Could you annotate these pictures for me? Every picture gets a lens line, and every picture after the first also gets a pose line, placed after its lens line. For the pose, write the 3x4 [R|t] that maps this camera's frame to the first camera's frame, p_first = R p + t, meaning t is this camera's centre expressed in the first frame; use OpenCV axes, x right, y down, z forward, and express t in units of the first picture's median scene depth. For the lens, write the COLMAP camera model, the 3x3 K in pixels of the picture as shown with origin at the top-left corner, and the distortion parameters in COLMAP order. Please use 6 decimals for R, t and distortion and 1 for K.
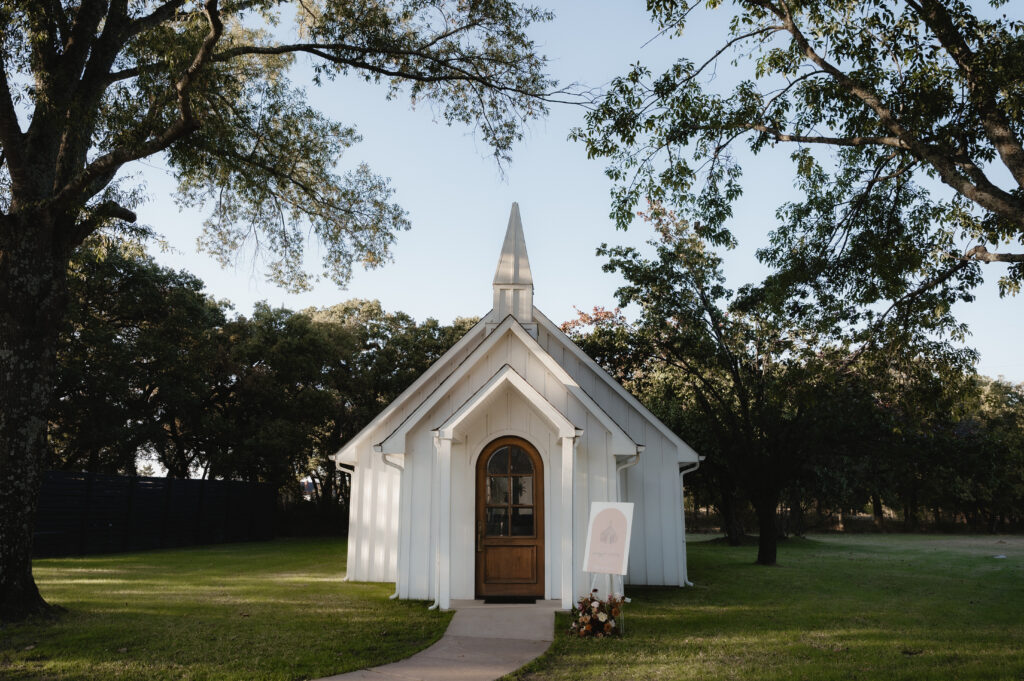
lens RADIAL K [[818.0, 0, 512.0], [0, 818.0, 340.5], [0, 0, 1]] dist [-0.082654, 0.001440]
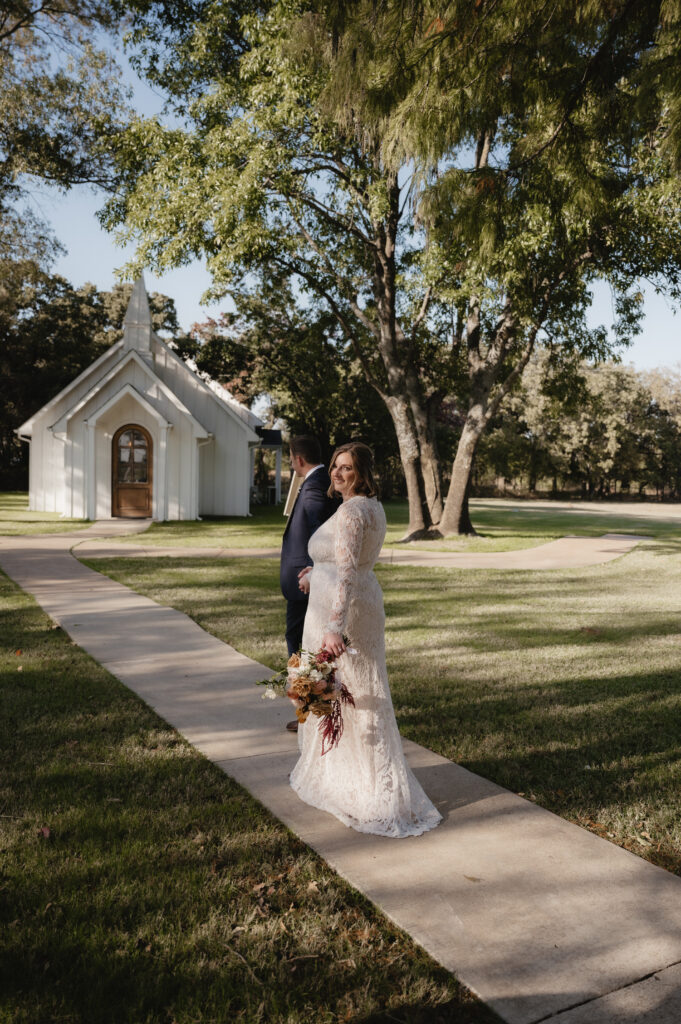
lens RADIAL K [[807.8, 0, 340.5], [0, 807.8, 512.0], [0, 0, 1]] dist [-0.000435, -0.000452]
pose [[0.979834, 0.011695, 0.199471, 0.070276], [-0.060863, 0.968317, 0.242195, -0.108404], [-0.190319, -0.249452, 0.949501, -0.563969]]
